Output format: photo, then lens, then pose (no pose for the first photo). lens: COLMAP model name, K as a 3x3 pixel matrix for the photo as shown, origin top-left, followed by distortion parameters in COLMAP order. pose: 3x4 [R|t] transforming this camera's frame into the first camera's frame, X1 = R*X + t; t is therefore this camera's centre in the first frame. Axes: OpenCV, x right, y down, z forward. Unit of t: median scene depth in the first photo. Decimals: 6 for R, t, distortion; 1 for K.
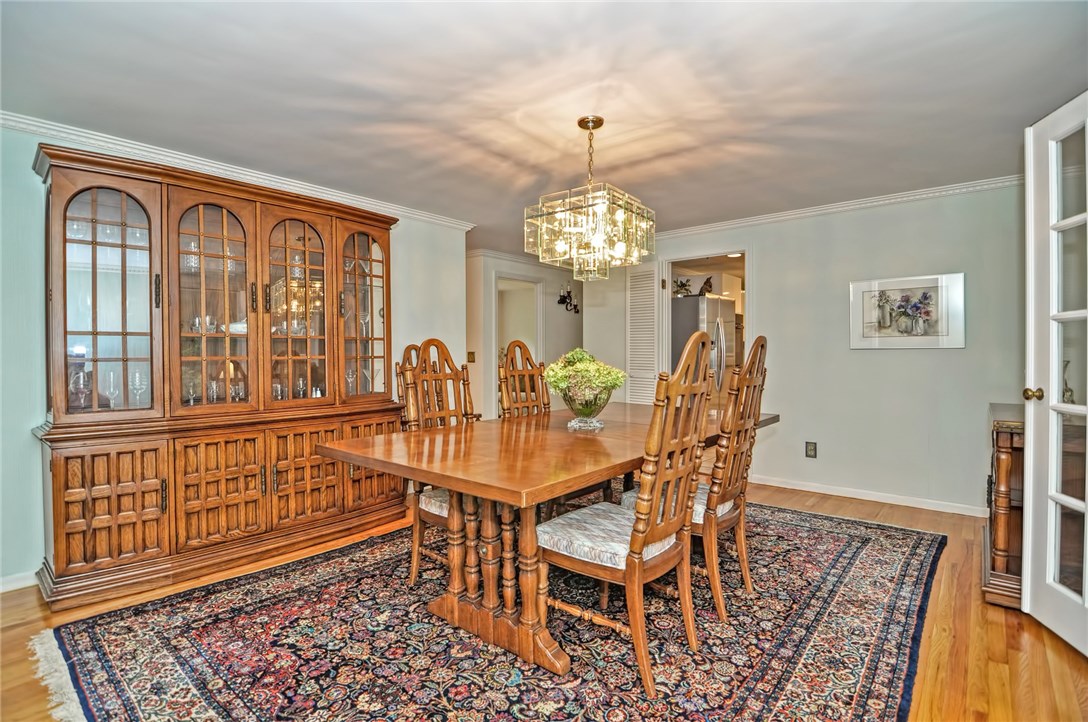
lens RADIAL K [[520.8, 0, 544.0], [0, 520.8, 361.0], [0, 0, 1]] dist [0.000696, 0.000210]
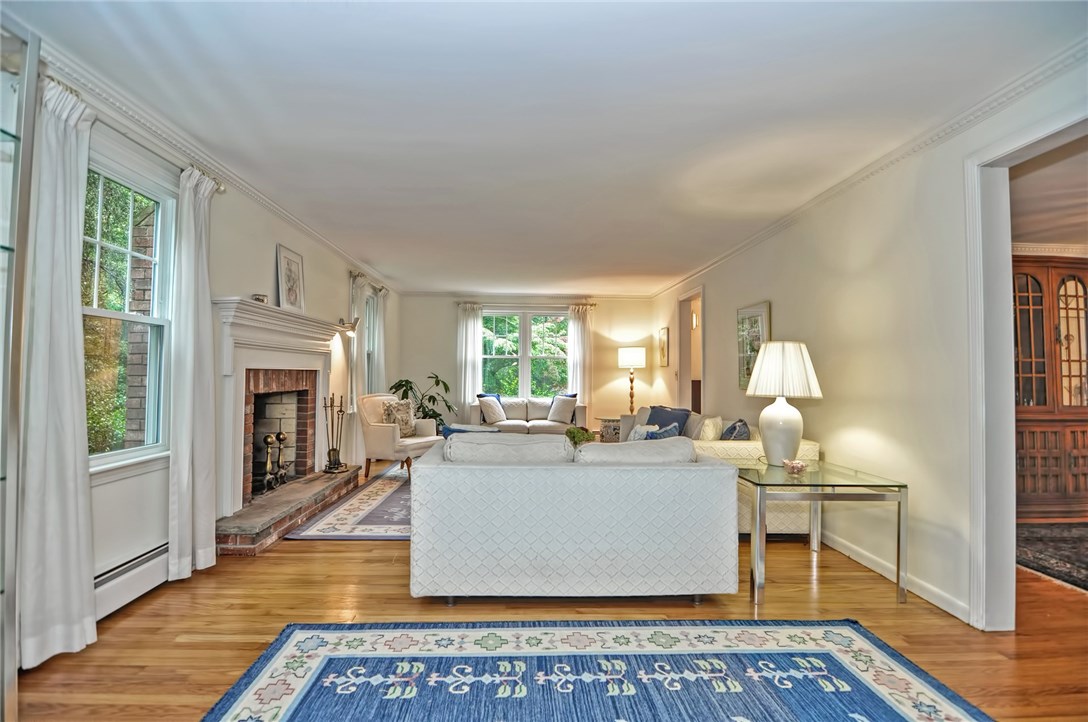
lens RADIAL K [[520.8, 0, 544.0], [0, 520.8, 361.0], [0, 0, 1]] dist [0.000696, 0.000210]
pose [[0.682593, -0.010670, -0.730721, -0.322777], [-0.023484, 0.999057, -0.036526, 0.033627], [0.730421, 0.042092, 0.681699, -0.804308]]
